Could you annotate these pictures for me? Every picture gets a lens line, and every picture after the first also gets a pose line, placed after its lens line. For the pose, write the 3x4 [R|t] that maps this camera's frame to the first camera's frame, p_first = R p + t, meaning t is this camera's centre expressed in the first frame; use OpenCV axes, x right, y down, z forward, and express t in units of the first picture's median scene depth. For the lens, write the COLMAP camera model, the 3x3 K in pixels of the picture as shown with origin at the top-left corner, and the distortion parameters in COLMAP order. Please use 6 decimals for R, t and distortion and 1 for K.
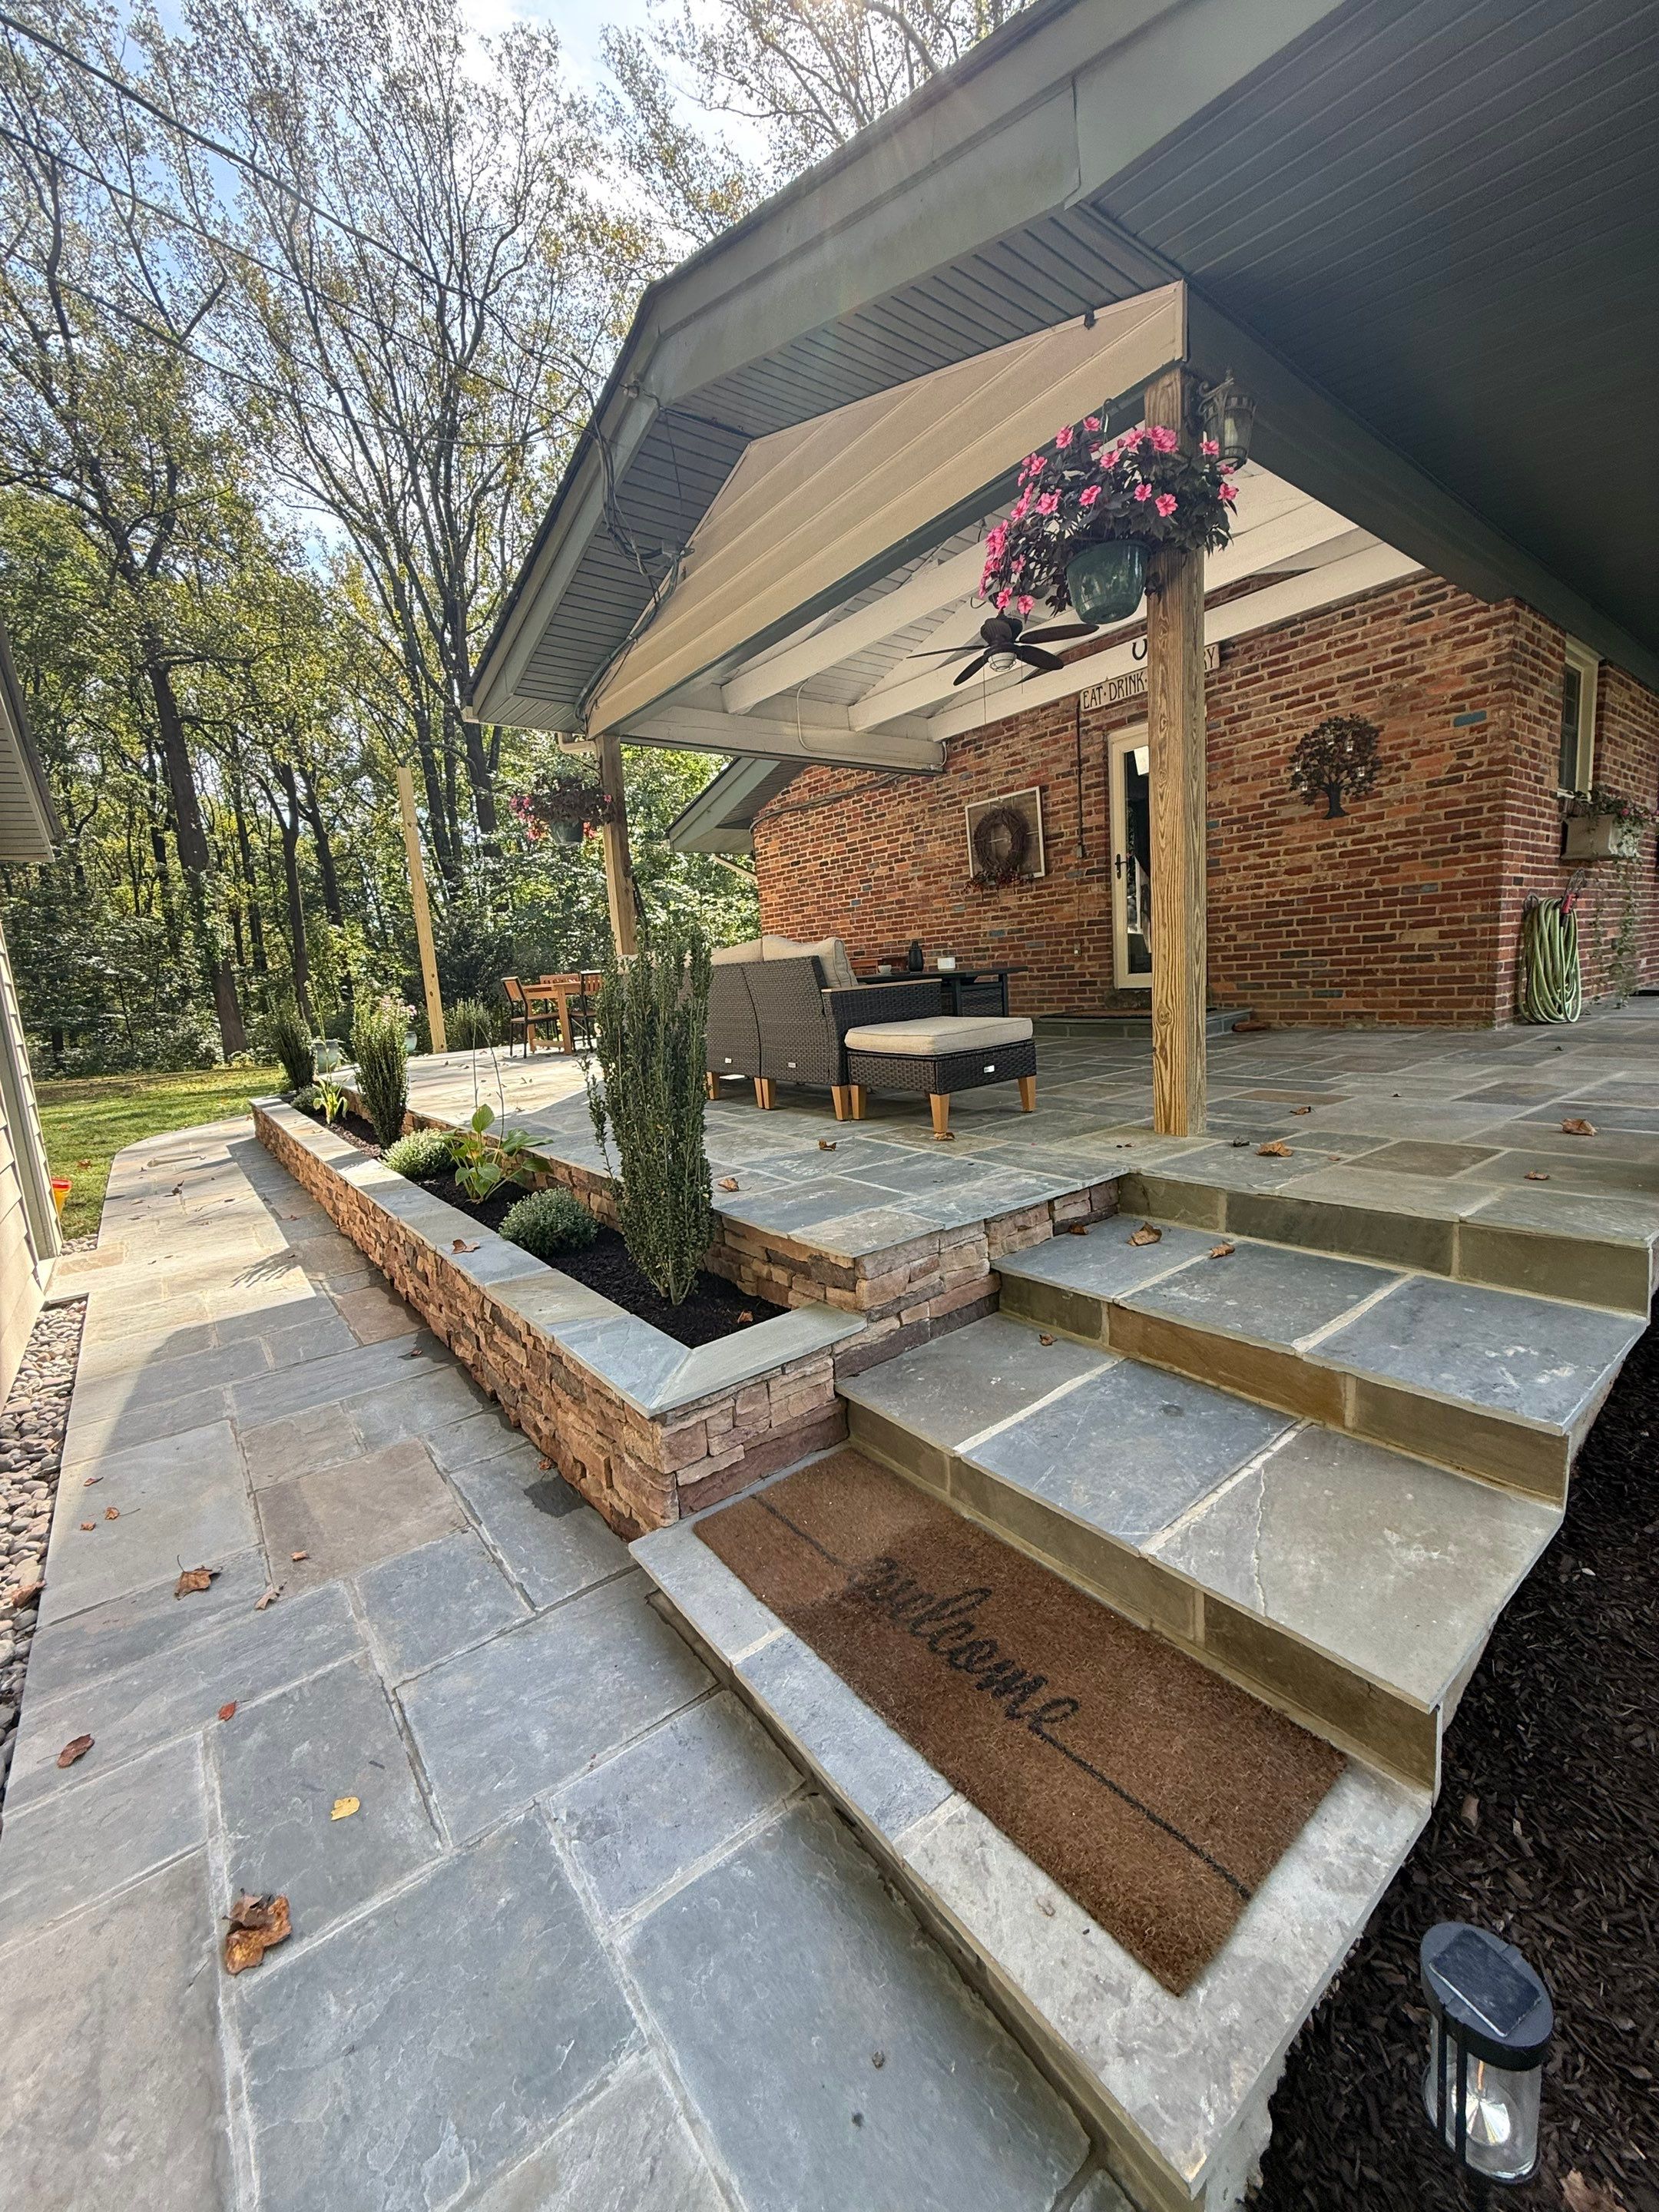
lens RADIAL K [[878.7, 0, 837.0], [0, 878.7, 1096.2], [0, 0, 1]] dist [0.001925, -0.000478]
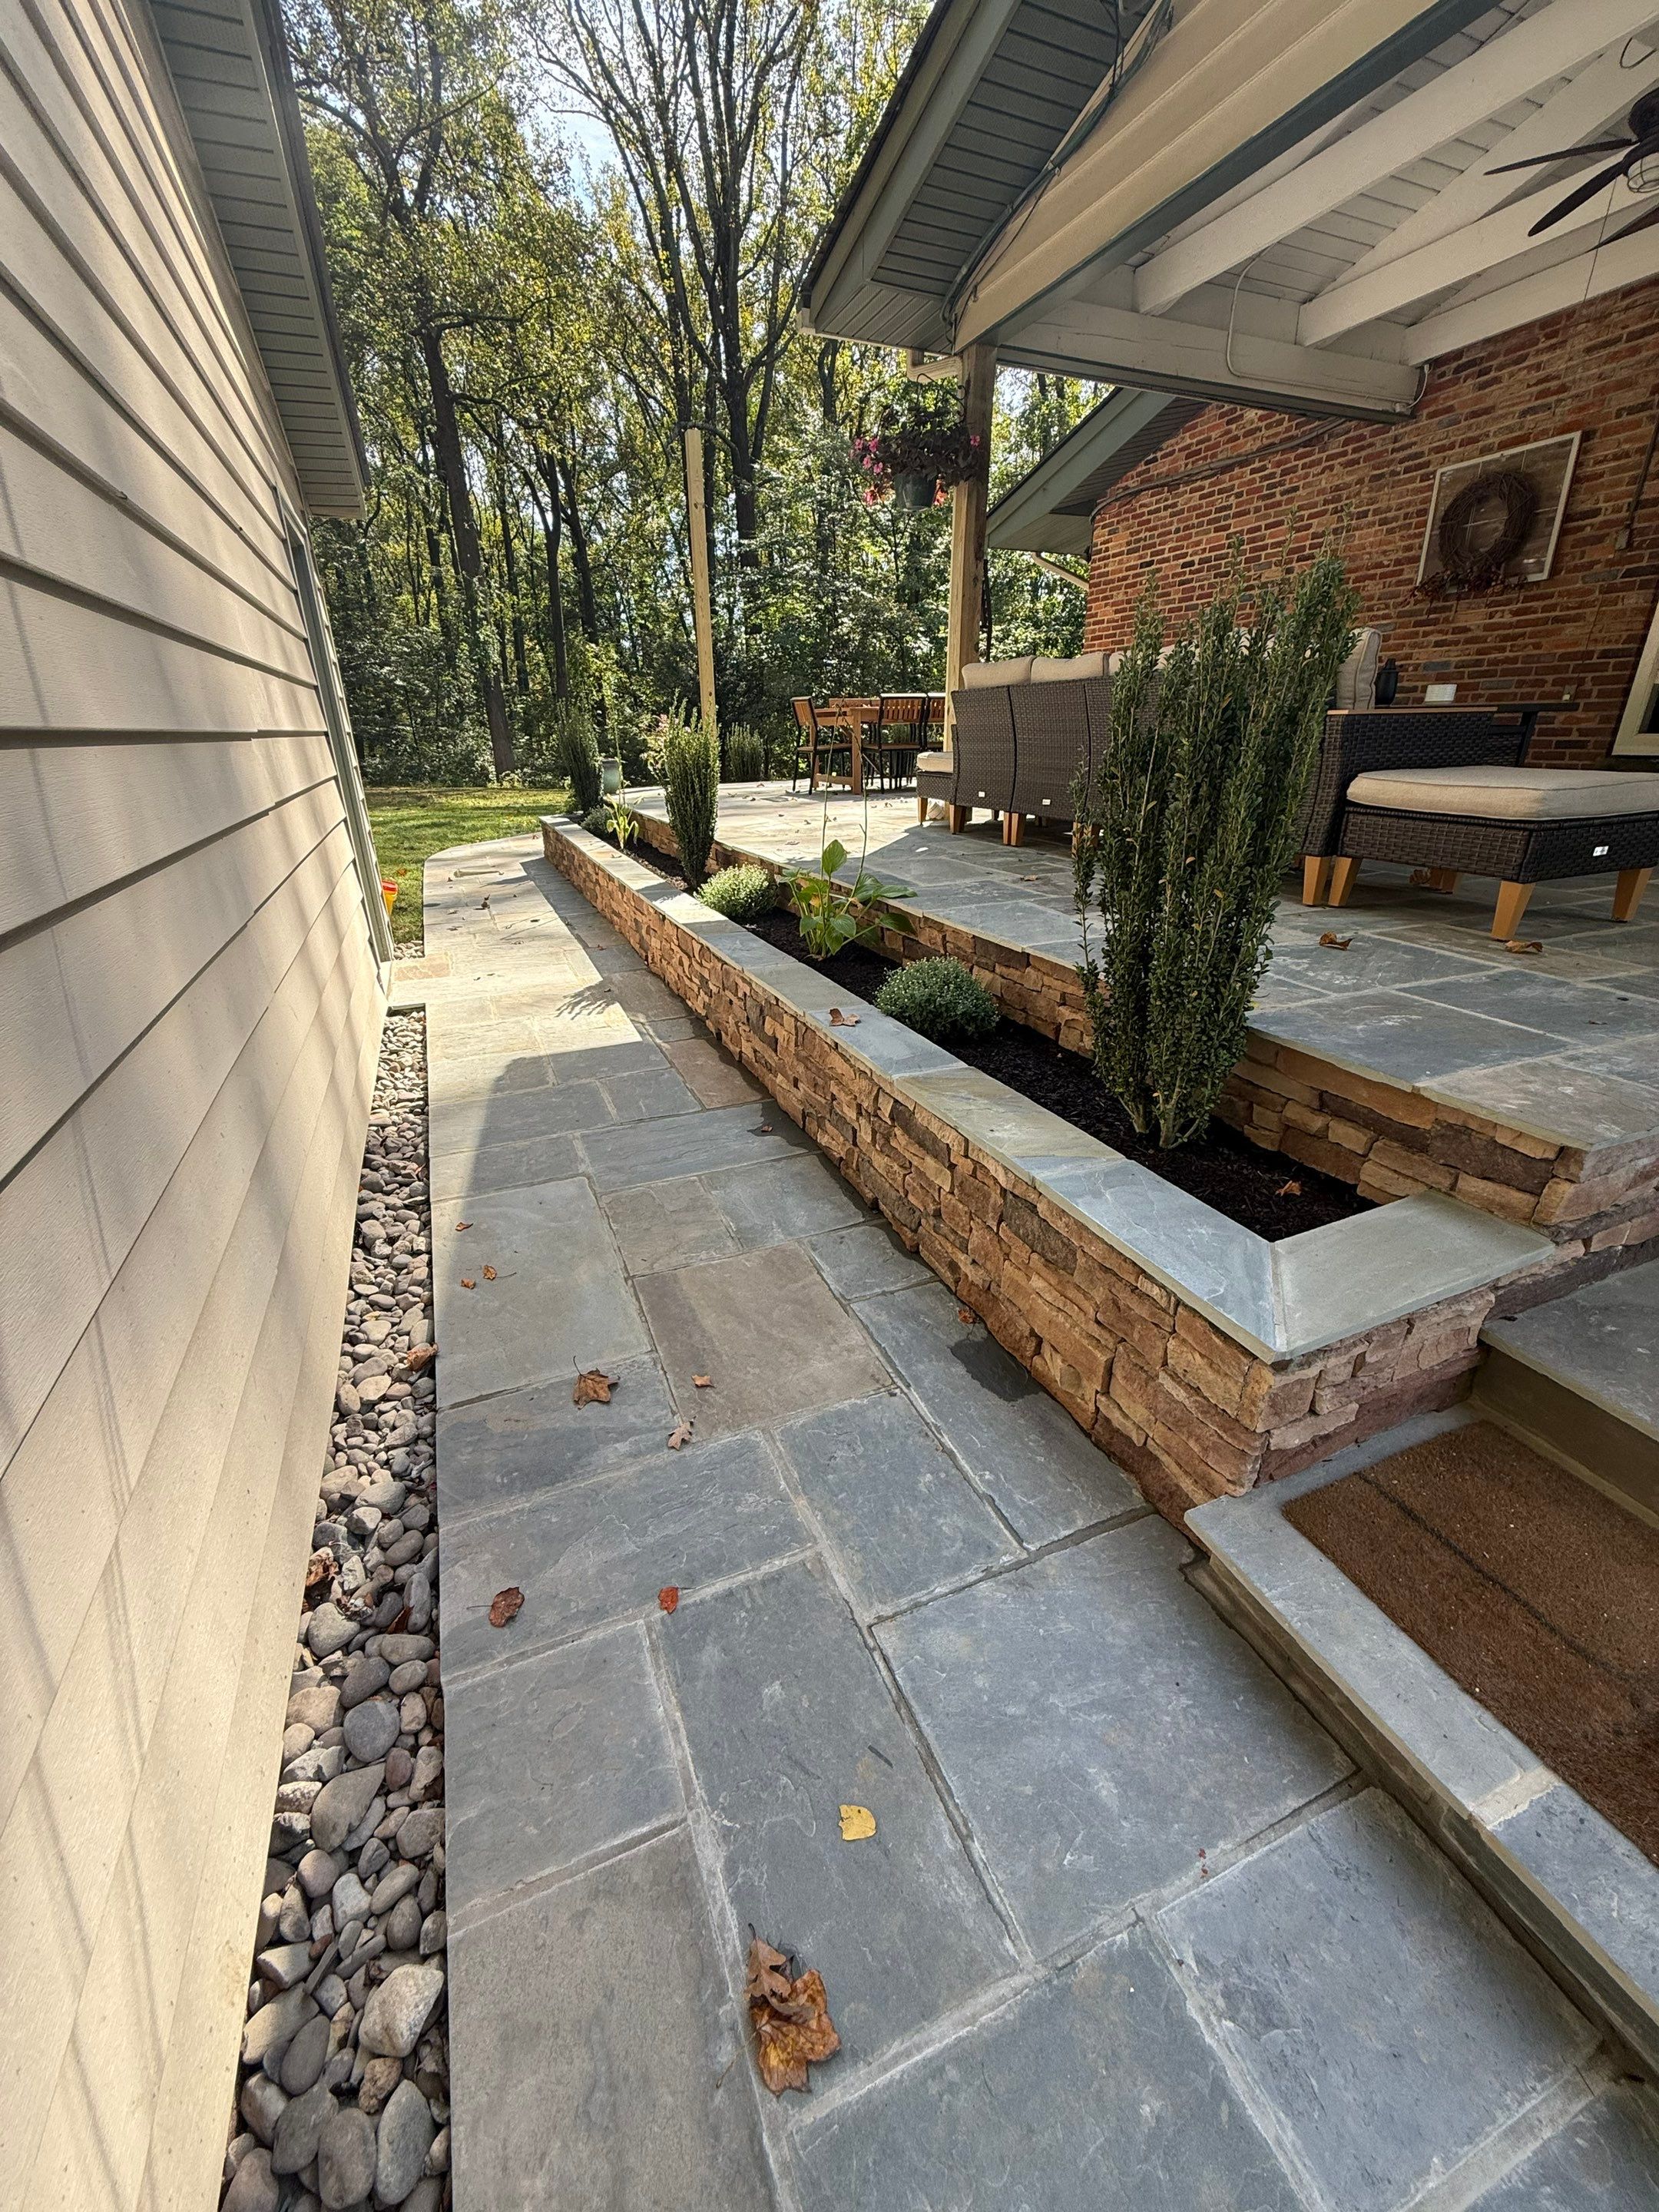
lens RADIAL K [[878.7, 0, 830.3], [0, 878.7, 1095.3], [0, 0, 1]] dist [0.001925, -0.000478]
pose [[0.964285, 0.151985, -0.216921, -0.144035], [-0.090716, 0.958962, 0.268631, 0.013636], [0.248847, -0.239359, 0.938500, 0.129631]]
